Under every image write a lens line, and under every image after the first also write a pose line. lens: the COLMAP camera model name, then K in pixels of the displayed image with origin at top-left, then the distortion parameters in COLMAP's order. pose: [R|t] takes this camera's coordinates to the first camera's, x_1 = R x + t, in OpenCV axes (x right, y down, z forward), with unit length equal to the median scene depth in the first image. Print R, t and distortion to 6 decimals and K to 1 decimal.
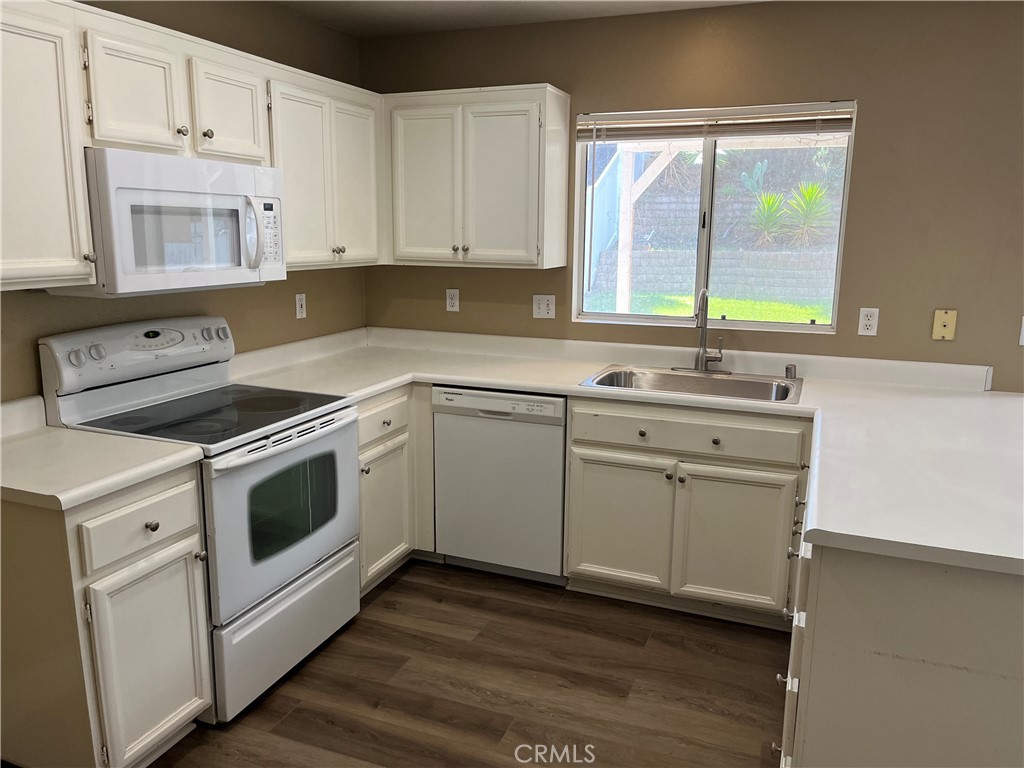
lens RADIAL K [[783.6, 0, 512.0], [0, 783.6, 384.0], [0, 0, 1]] dist [0.026695, -0.006476]
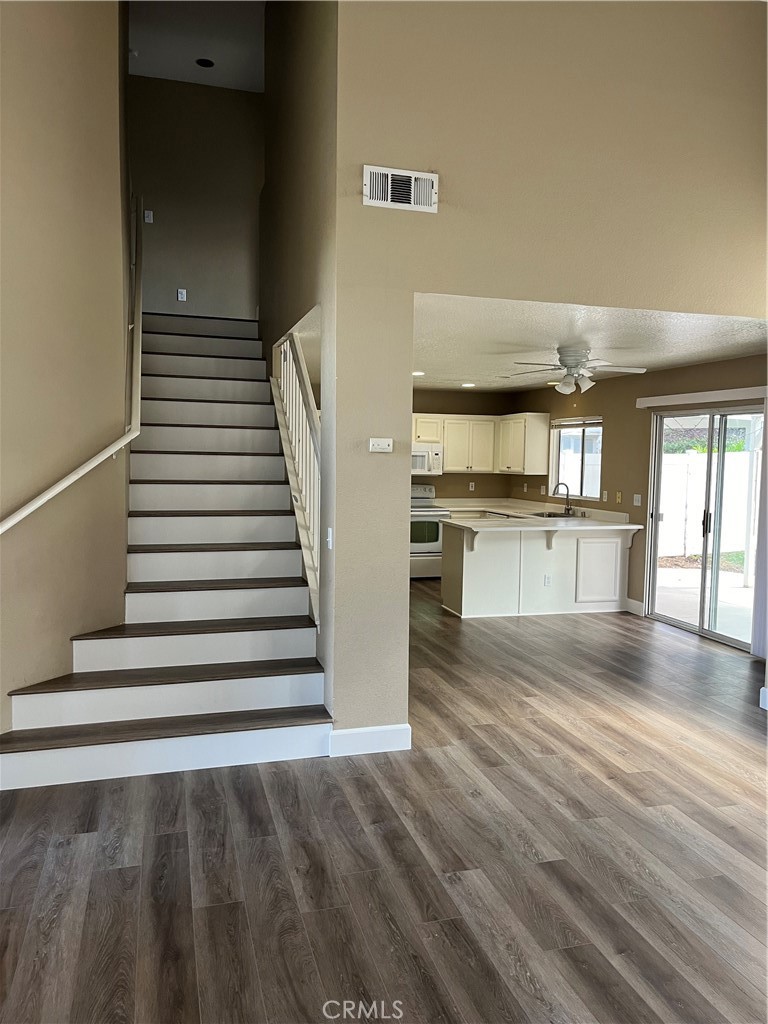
lens RADIAL K [[783.6, 0, 384.0], [0, 783.6, 512.0], [0, 0, 1]] dist [0.026695, -0.006476]
pose [[0.611900, 0.055555, -0.788981, 2.086191], [-0.161997, 0.985186, -0.056267, 0.241175], [0.774167, 0.162242, 0.611835, -1.171027]]
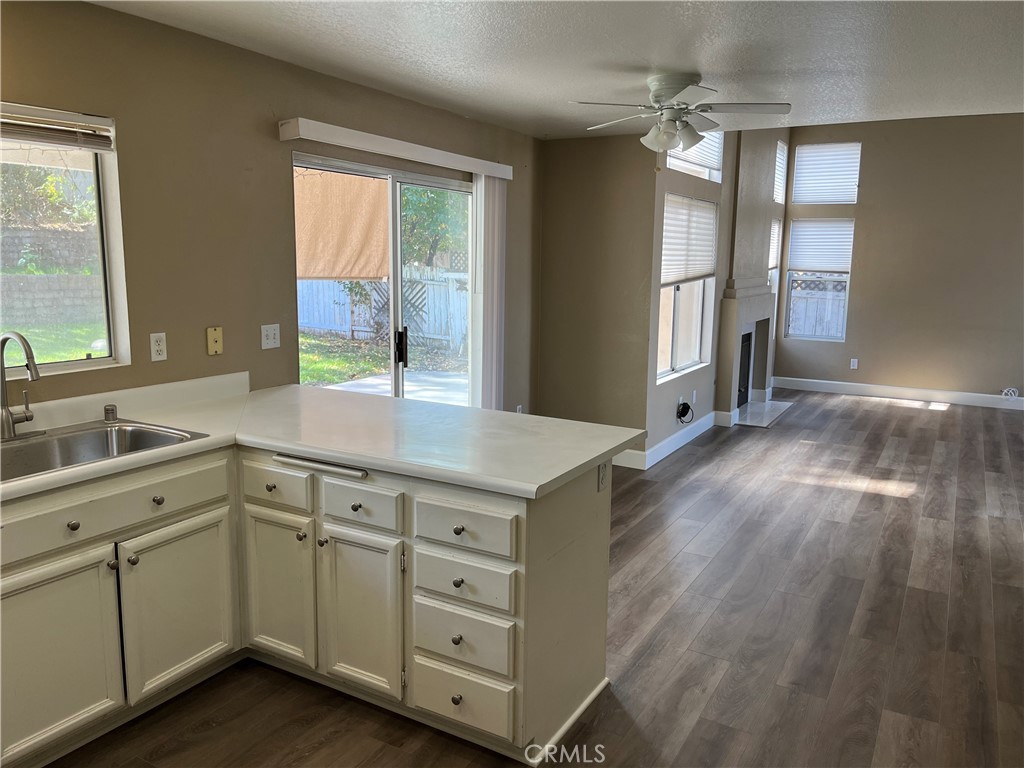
lens RADIAL K [[783.6, 0, 512.0], [0, 783.6, 384.0], [0, 0, 1]] dist [0.026695, -0.006476]
pose [[0.136821, -0.167489, 0.976334, -0.462000], [0.181159, 0.973211, 0.141566, -0.094148], [-0.973890, 0.157502, 0.163498, 0.418954]]
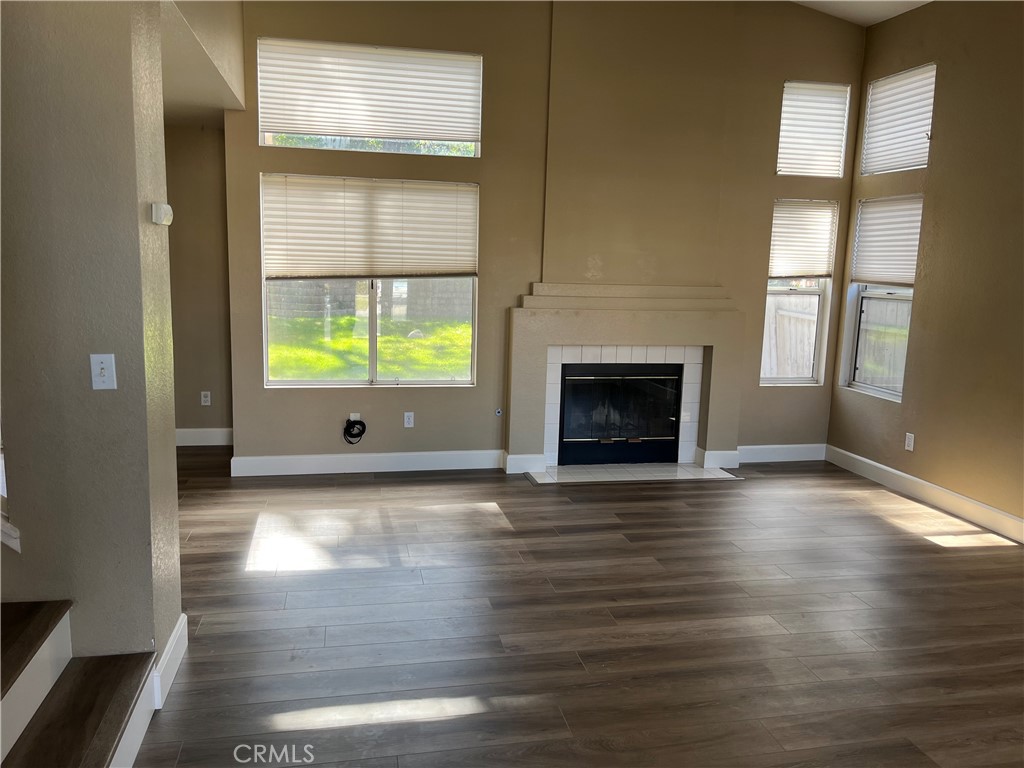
lens RADIAL K [[783.6, 0, 512.0], [0, 783.6, 384.0], [0, 0, 1]] dist [0.026695, -0.006476]
pose [[0.828712, -0.071743, 0.555058, 0.907435], [0.088856, 0.996037, -0.003923, 0.278270], [-0.552577, 0.052571, 0.831802, -1.294591]]
